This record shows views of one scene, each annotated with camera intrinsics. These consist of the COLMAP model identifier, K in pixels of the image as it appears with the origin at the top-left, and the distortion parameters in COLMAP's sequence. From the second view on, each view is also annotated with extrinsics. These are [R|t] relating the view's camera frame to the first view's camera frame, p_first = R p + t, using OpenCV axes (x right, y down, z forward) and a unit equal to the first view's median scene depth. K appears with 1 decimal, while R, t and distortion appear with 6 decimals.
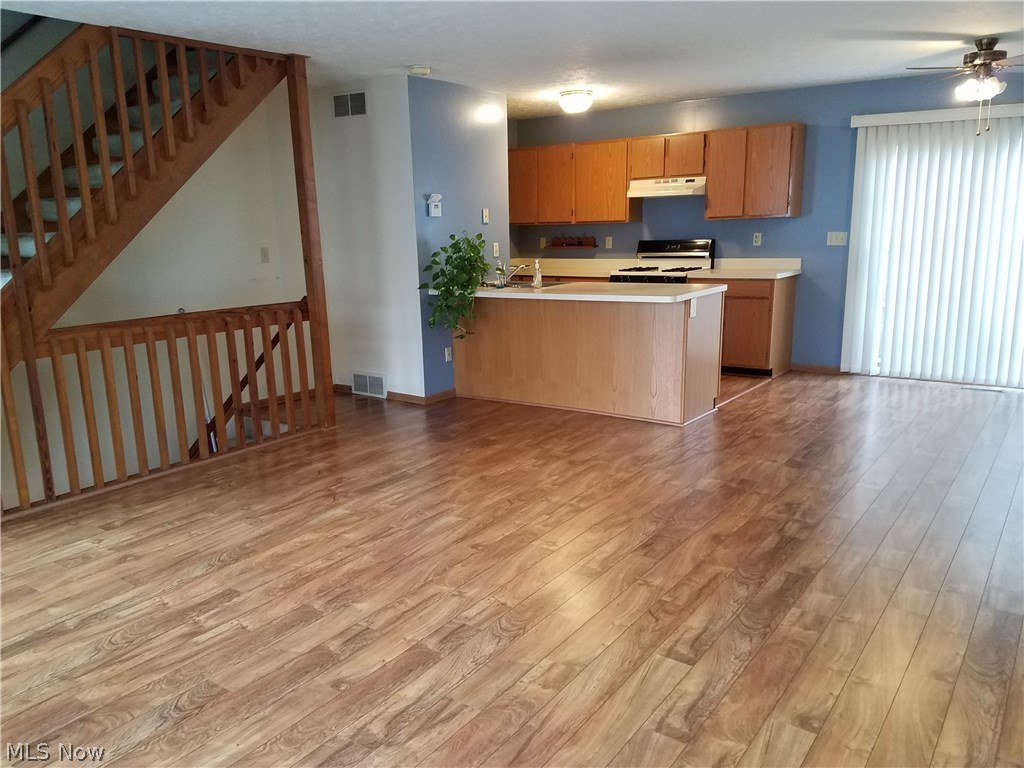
lens RADIAL K [[792.7, 0, 528.4], [0, 792.7, 395.1], [0, 0, 1]] dist [0.160756, -0.237758]
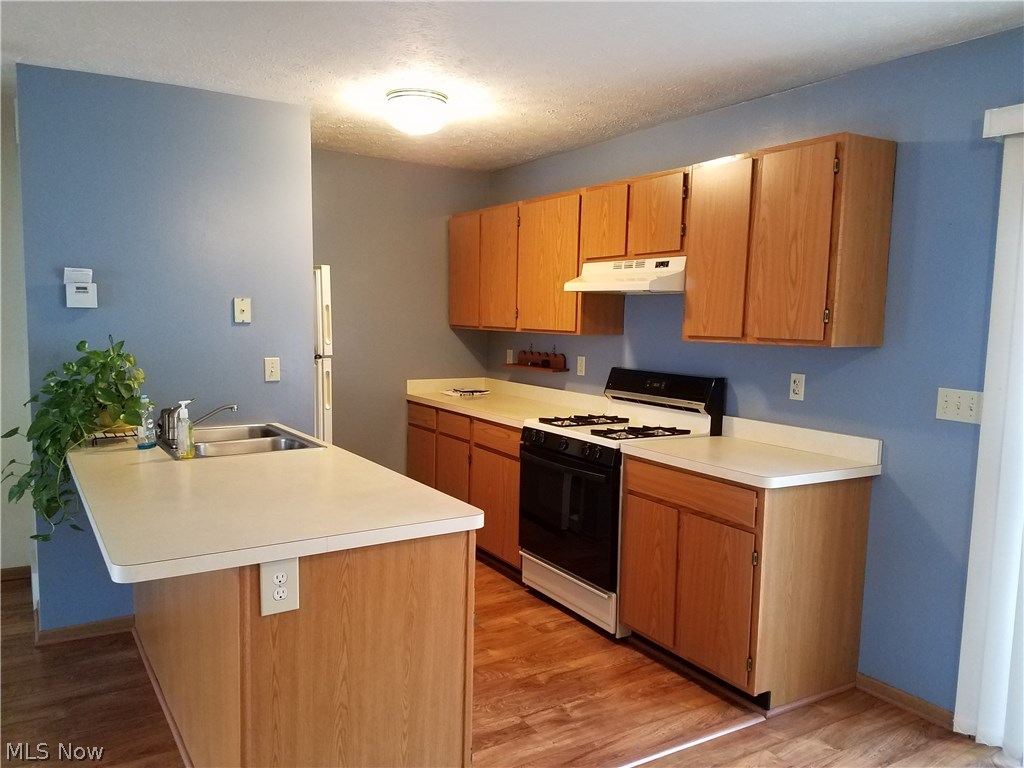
lens RADIAL K [[792.7, 0, 511.2], [0, 792.7, 397.2], [0, 0, 1]] dist [0.160756, -0.237758]
pose [[0.919011, 0.083368, -0.385315, 0.526078], [-0.124469, 0.988751, -0.082940, -0.214750], [0.374066, 0.124182, 0.919050, 0.847322]]
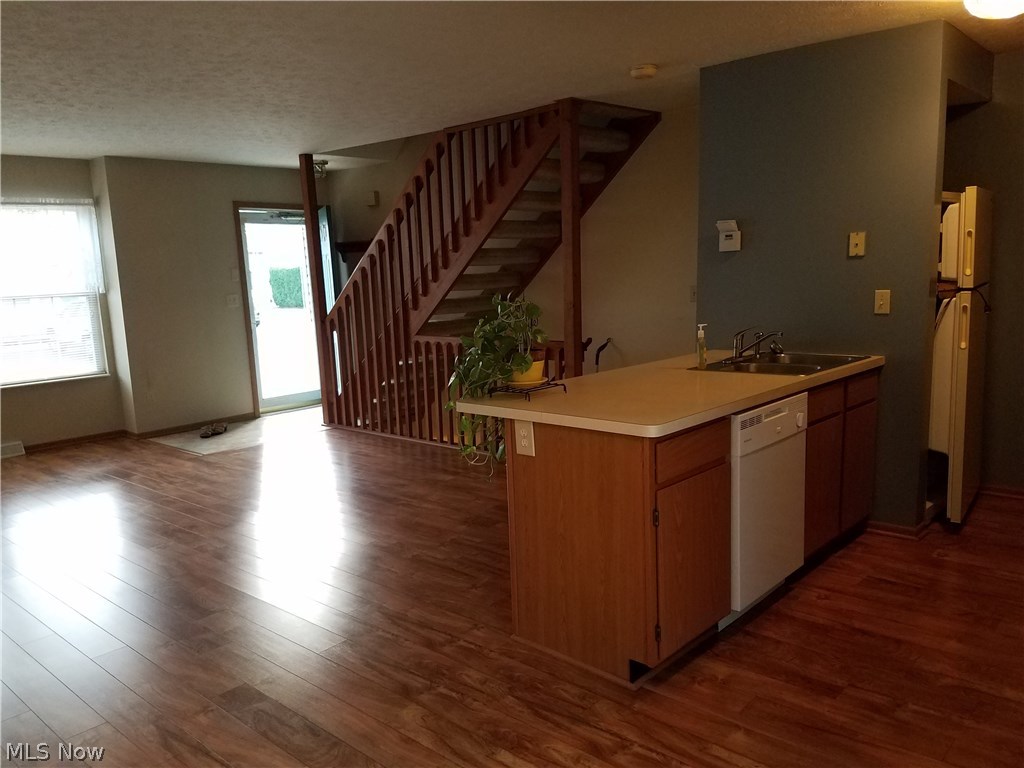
lens RADIAL K [[792.7, 0, 515.1], [0, 792.7, 406.1], [0, 0, 1]] dist [0.160756, -0.237758]
pose [[-0.122490, 0.201200, -0.971861, 0.885243], [-0.174145, 0.959686, 0.220628, -0.303204], [0.977072, 0.196270, -0.082514, 1.262062]]
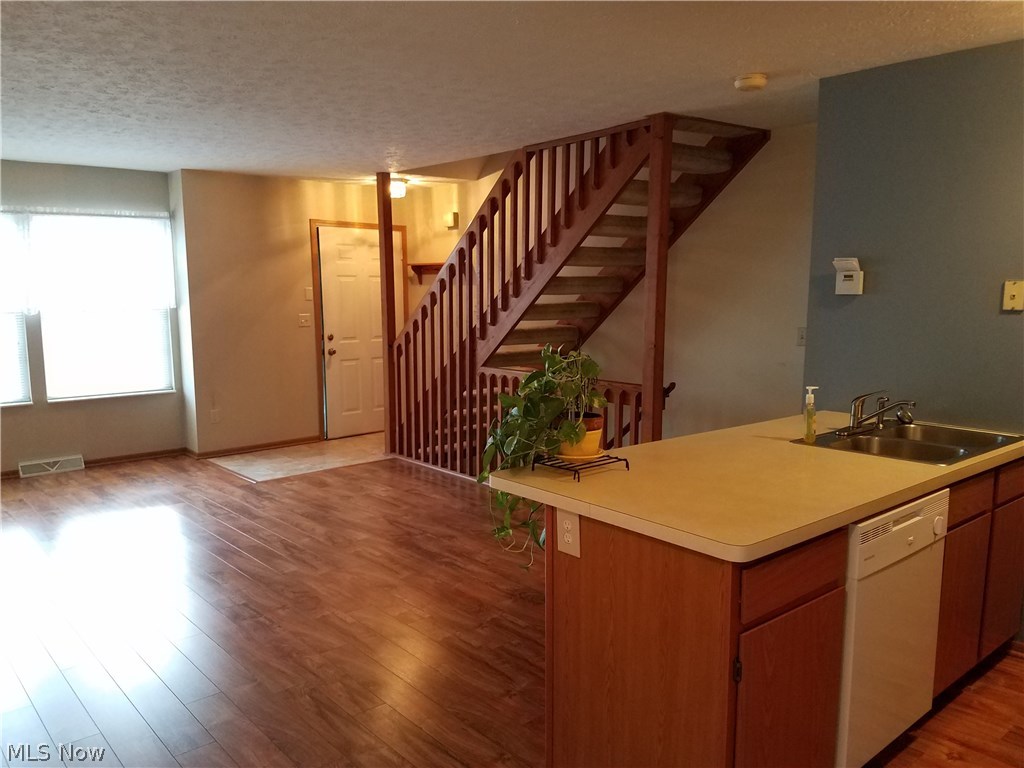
lens RADIAL K [[792.7, 0, 504.5], [0, 792.7, 392.7], [0, 0, 1]] dist [0.160756, -0.237758]
pose [[-0.253422, 0.157327, -0.954476, 0.741776], [-0.199577, 0.956956, 0.210725, -0.322516], [0.946544, 0.243894, -0.211115, 1.268341]]
